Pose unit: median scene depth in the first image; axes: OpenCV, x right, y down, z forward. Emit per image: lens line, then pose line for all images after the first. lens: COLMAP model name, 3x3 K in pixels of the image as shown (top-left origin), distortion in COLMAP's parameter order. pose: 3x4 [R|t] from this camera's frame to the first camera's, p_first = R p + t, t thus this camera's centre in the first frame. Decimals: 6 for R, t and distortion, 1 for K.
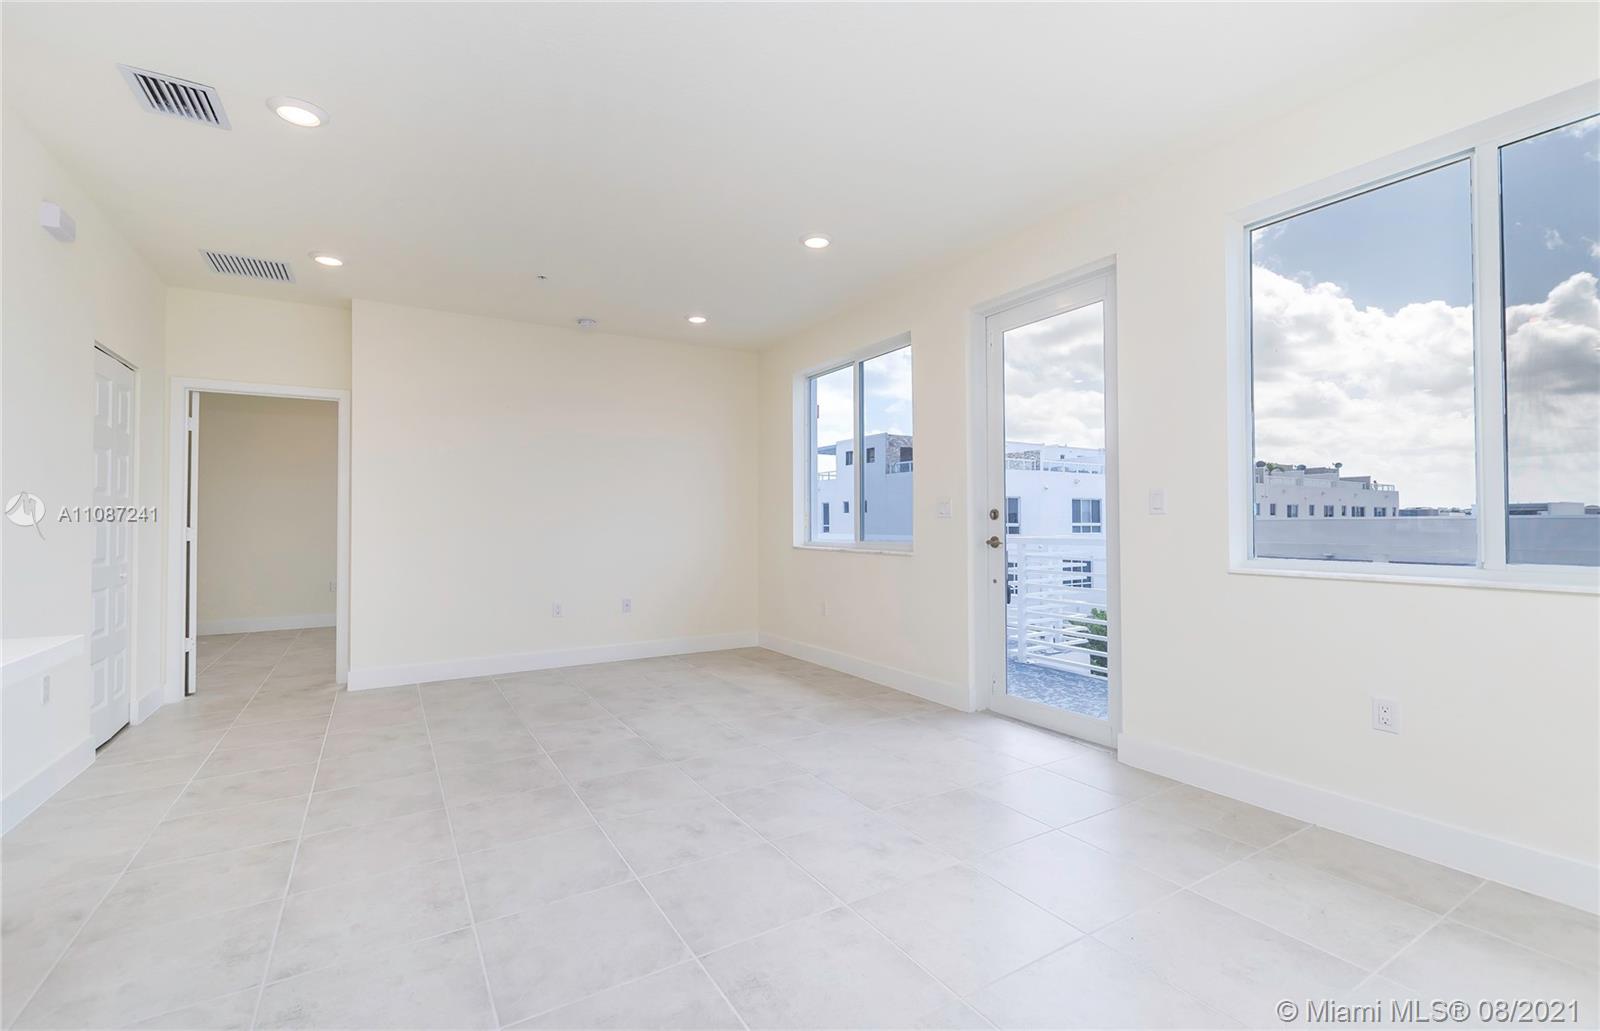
lens RADIAL K [[659.2, 0, 819.7], [0, 659.2, 508.4], [0, 0, 1]] dist [0.002952, -0.003473]
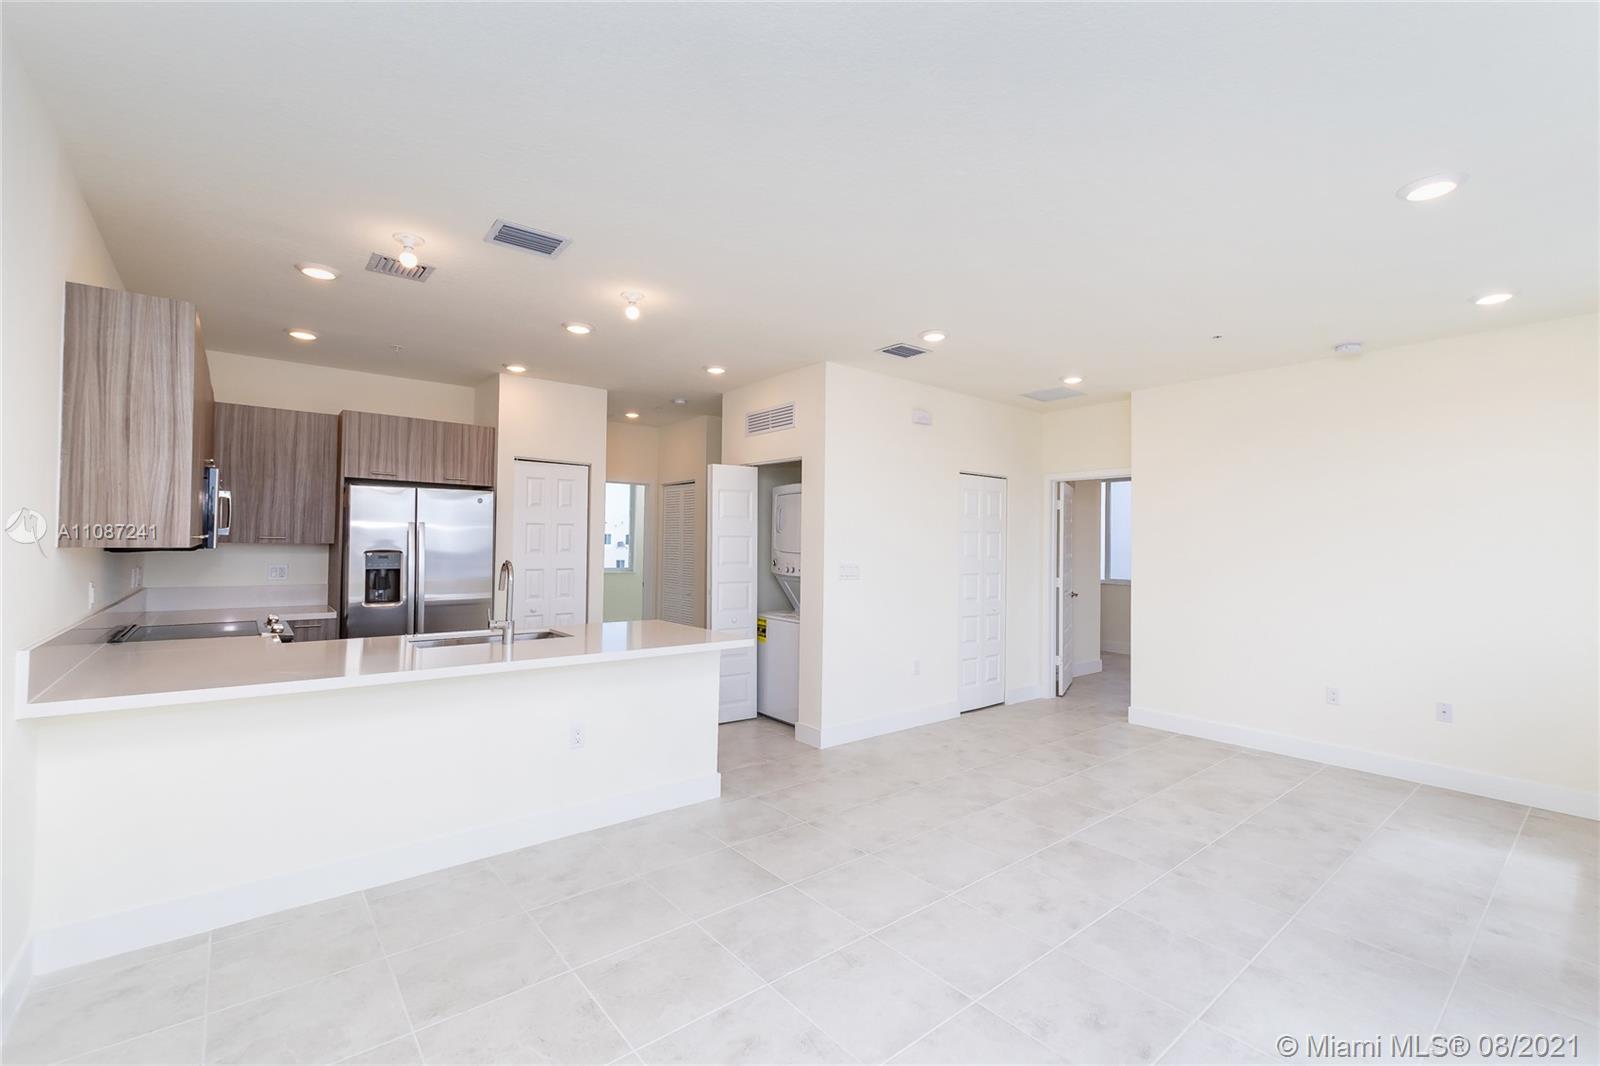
lens RADIAL K [[705.3, 0, 782.8], [0, 705.3, 510.7], [0, 0, 1]] dist [-0.001585, -0.000099]
pose [[0.096225, -0.044875, -0.994348, 0.704539], [0.013559, 0.998950, -0.043771, -0.079168], [0.995267, -0.009270, 0.096732, 0.365606]]
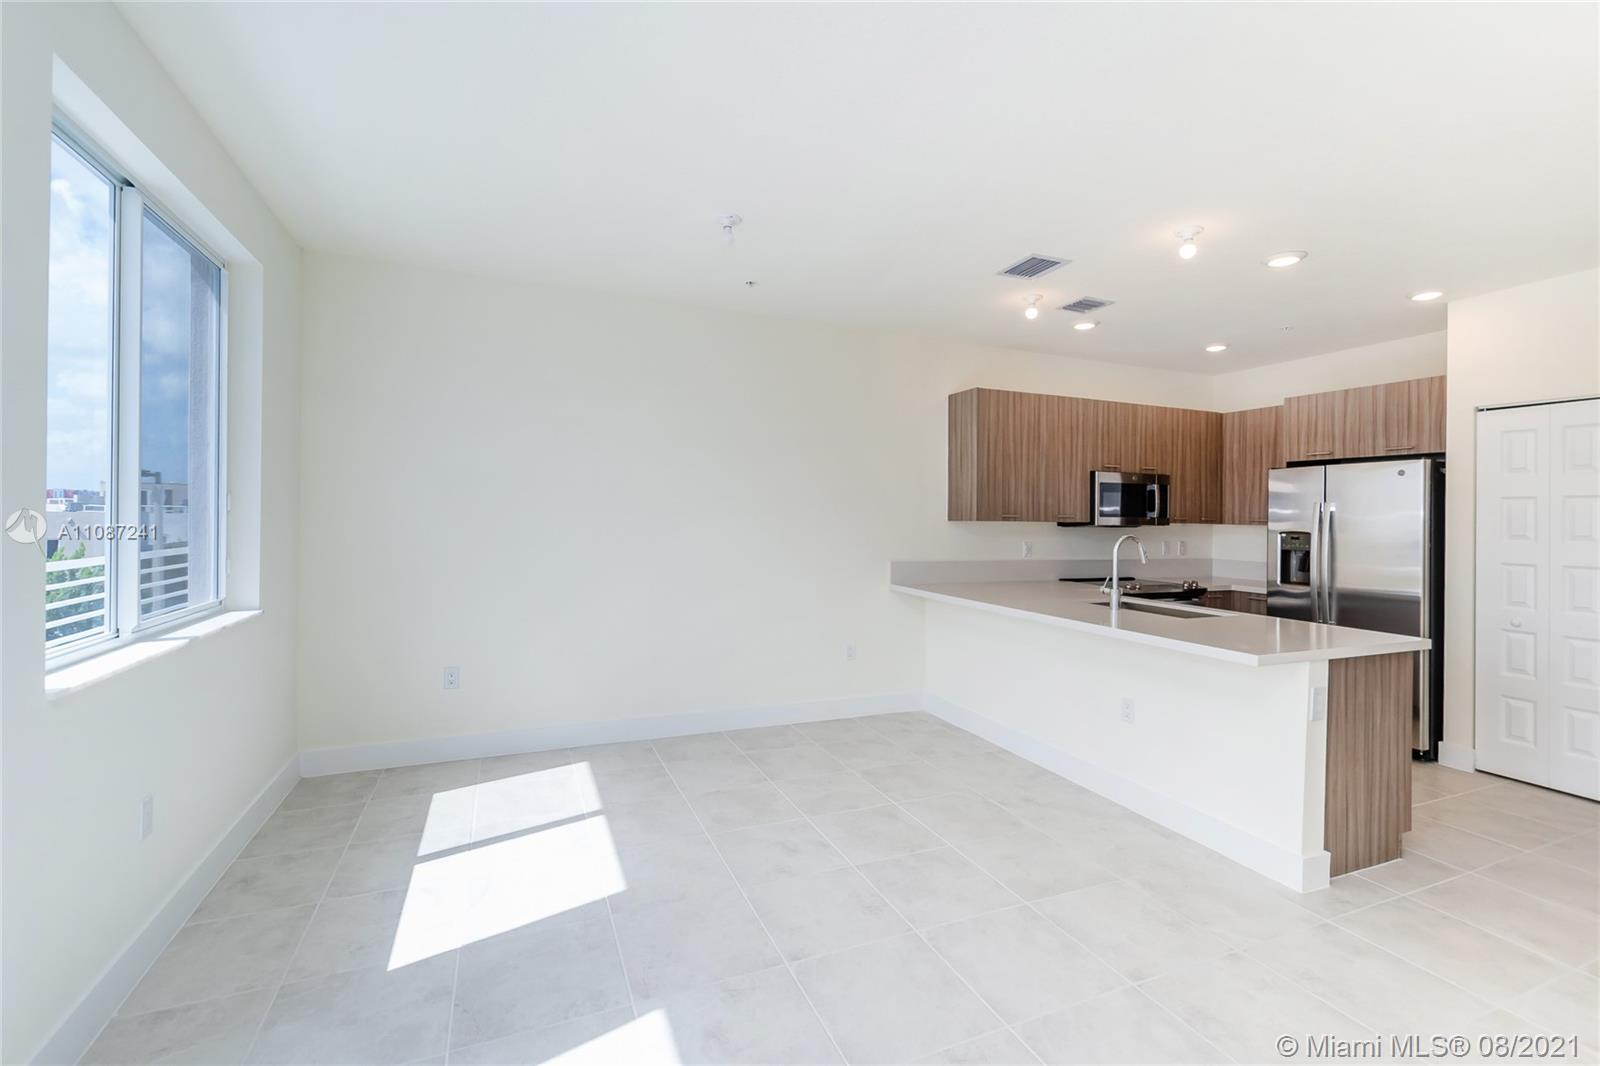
lens RADIAL K [[690.0, 0, 812.0], [0, 690.0, 515.1], [0, 0, 1]] dist [-0.000365, 0.000145]
pose [[-0.983483, -0.014556, 0.180412, -0.128756], [-0.019664, 0.999454, -0.026557, -0.048610], [-0.179927, -0.029666, -0.983232, 1.293852]]
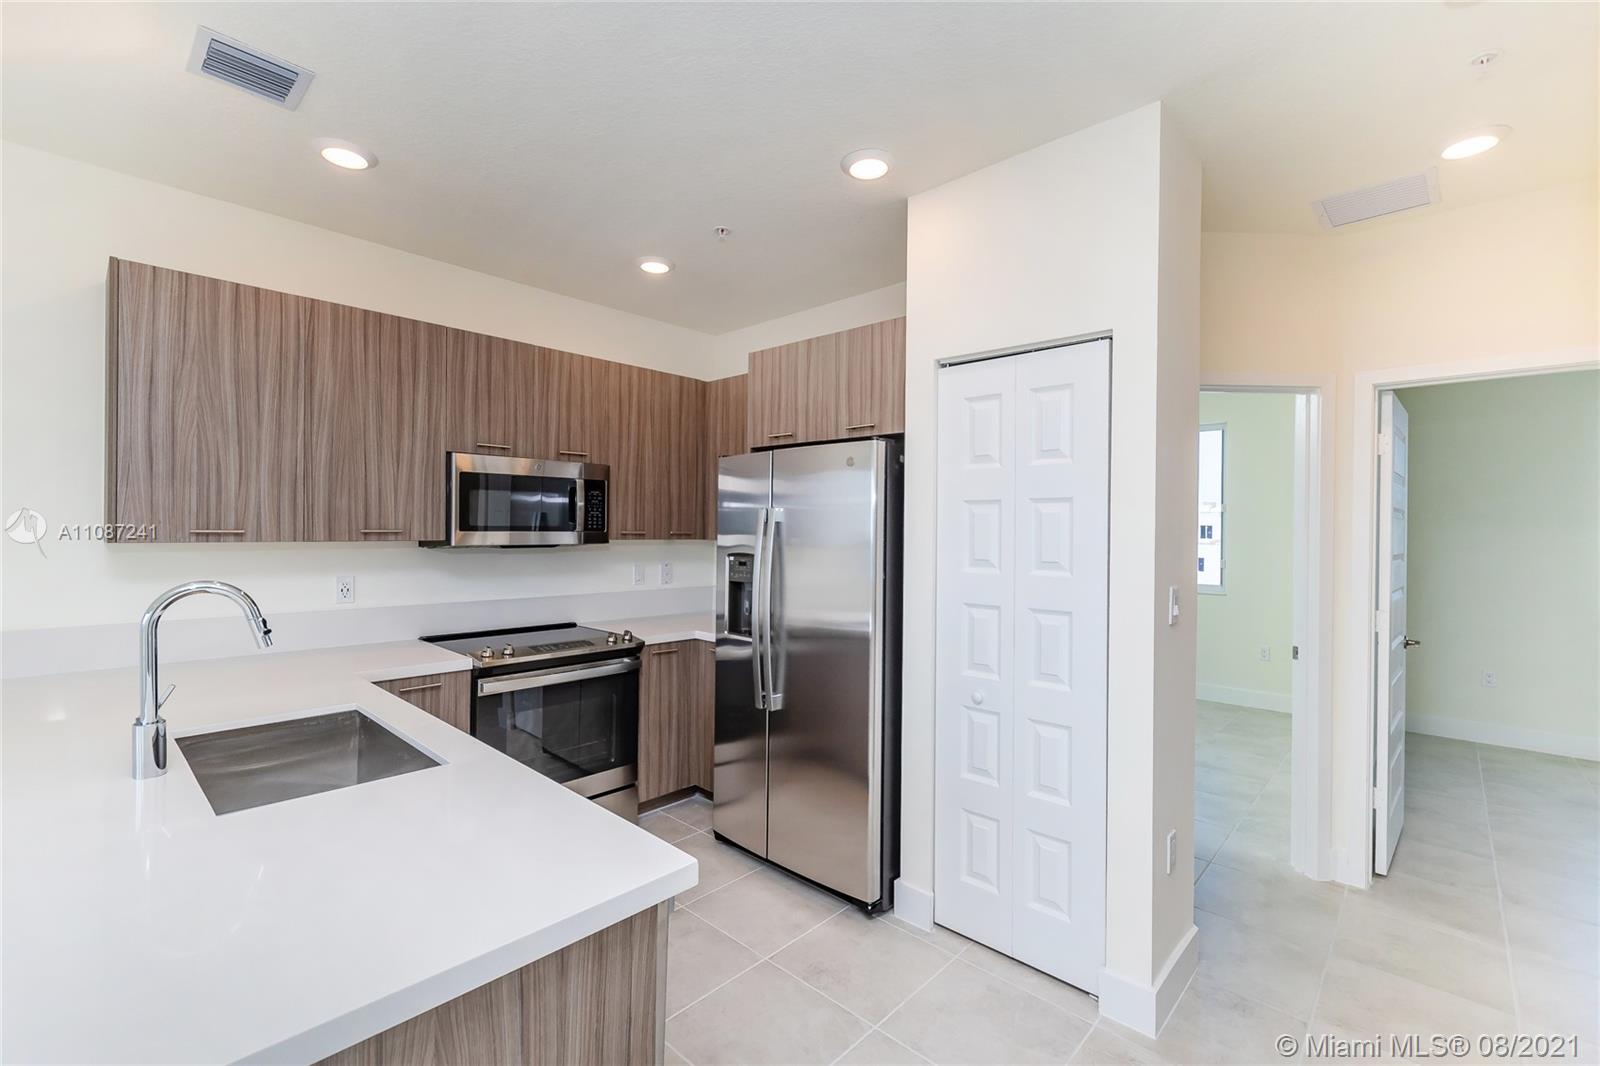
lens RADIAL K [[683.3, 0, 806.7], [0, 683.3, 532.5], [0, 0, 1]] dist [0.000171, 0.000063]
pose [[-0.969909, -0.009955, -0.243263, -0.734235], [-0.005410, 0.999798, -0.019344, -0.083658], [0.243407, -0.017446, -0.969767, 0.597037]]
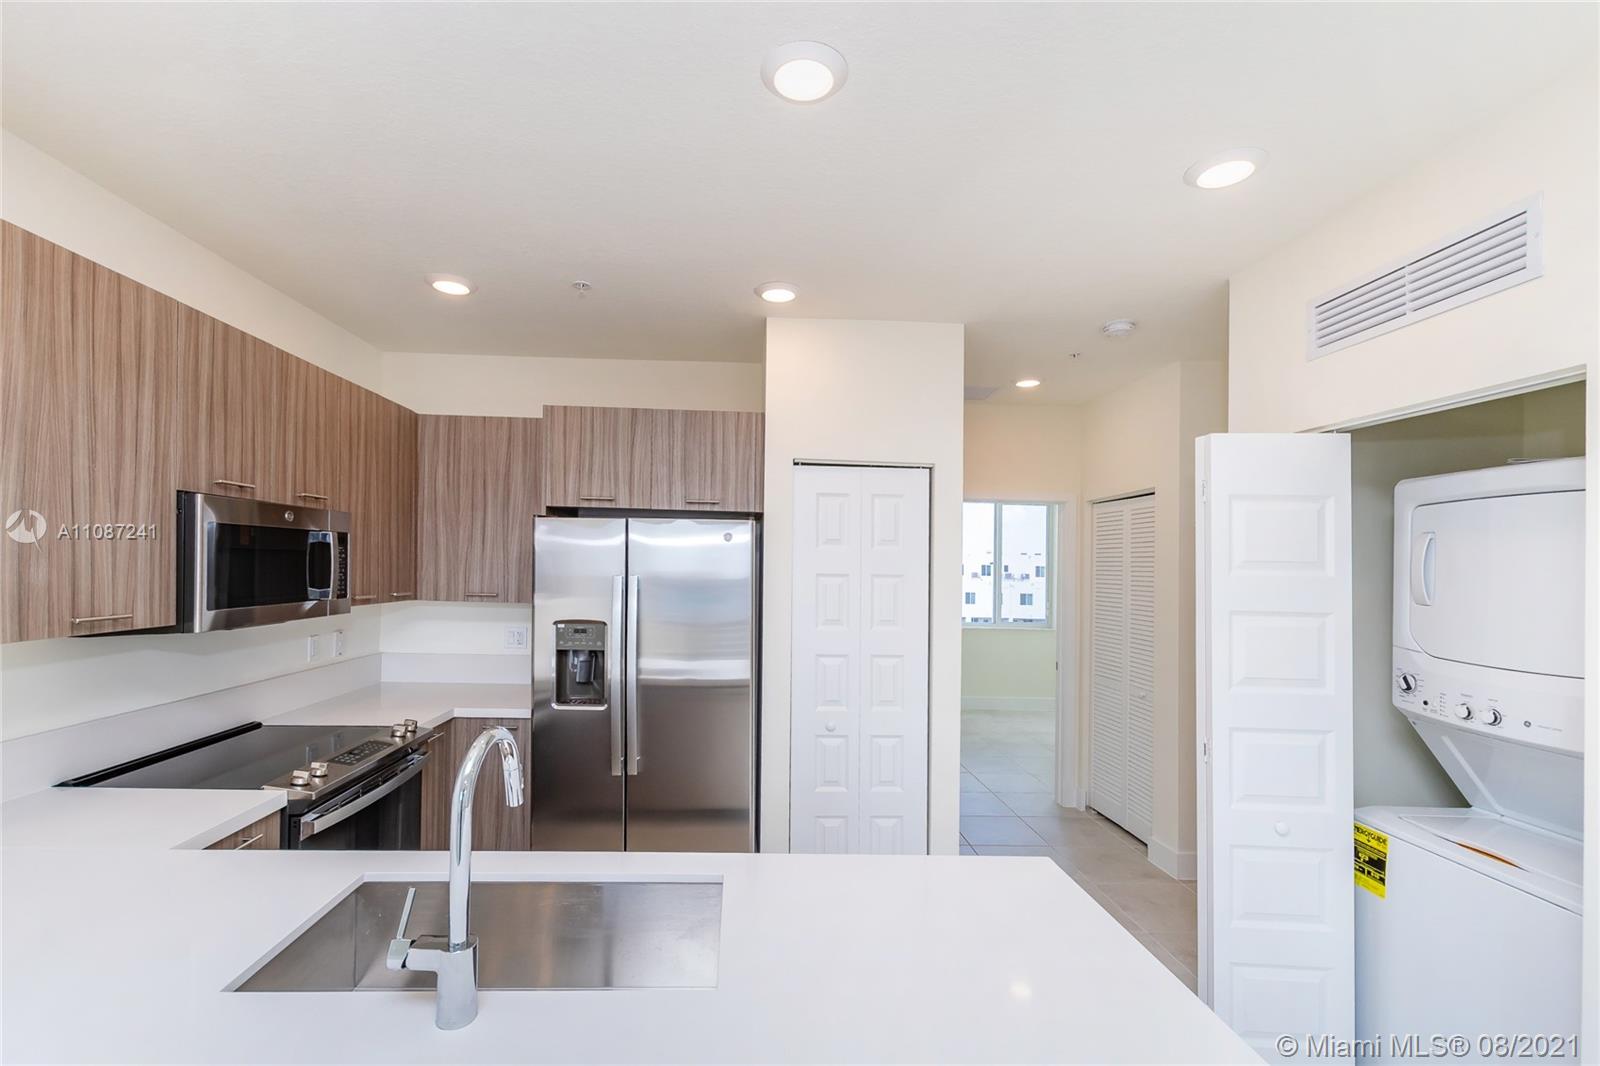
lens RADIAL K [[679.9, 0, 750.9], [0, 679.9, 553.4], [0, 0, 1]] dist [0.029477, -0.000031]
pose [[-0.529440, -0.023675, -0.848017, -0.224406], [0.001310, 0.999587, -0.028725, -0.135072], [0.848347, -0.016319, -0.529190, 0.337757]]
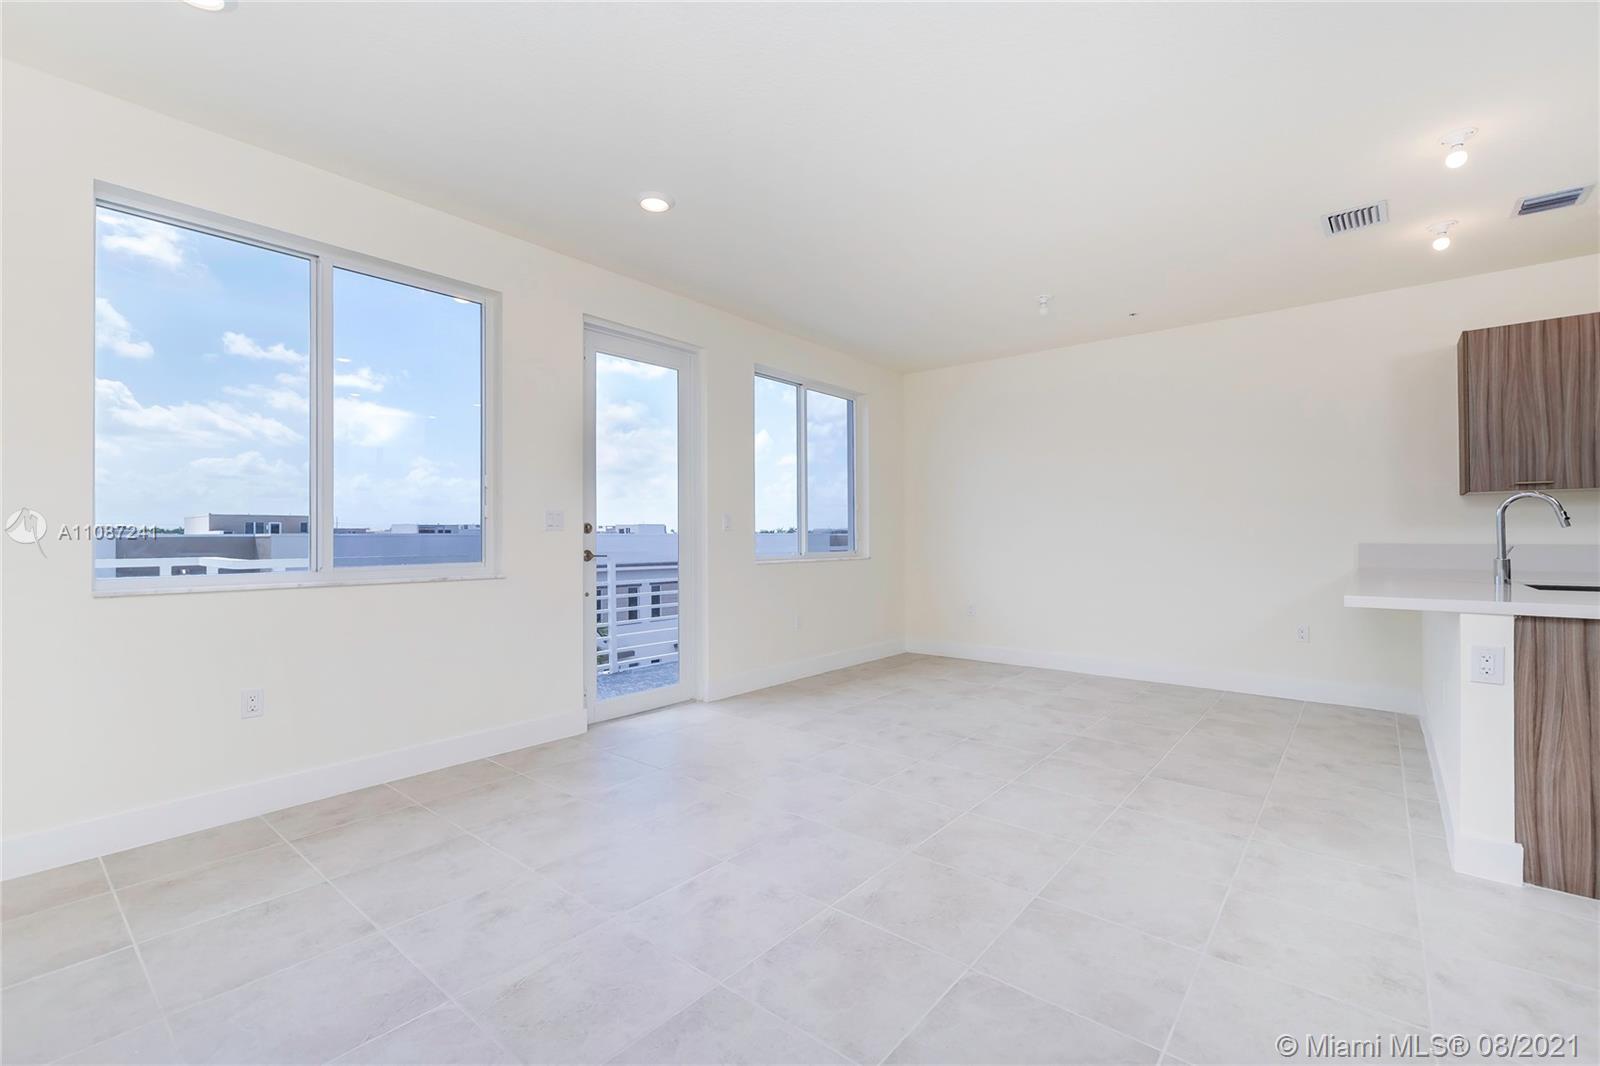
lens RADIAL K [[683.3, 0, 806.7], [0, 683.3, 532.5], [0, 0, 1]] dist [0.000171, 0.000063]
pose [[-0.289655, 0.010249, 0.957076, -1.050403], [-0.018757, 0.999690, -0.016382, 0.032657], [-0.956947, -0.022697, -0.289373, 1.244823]]
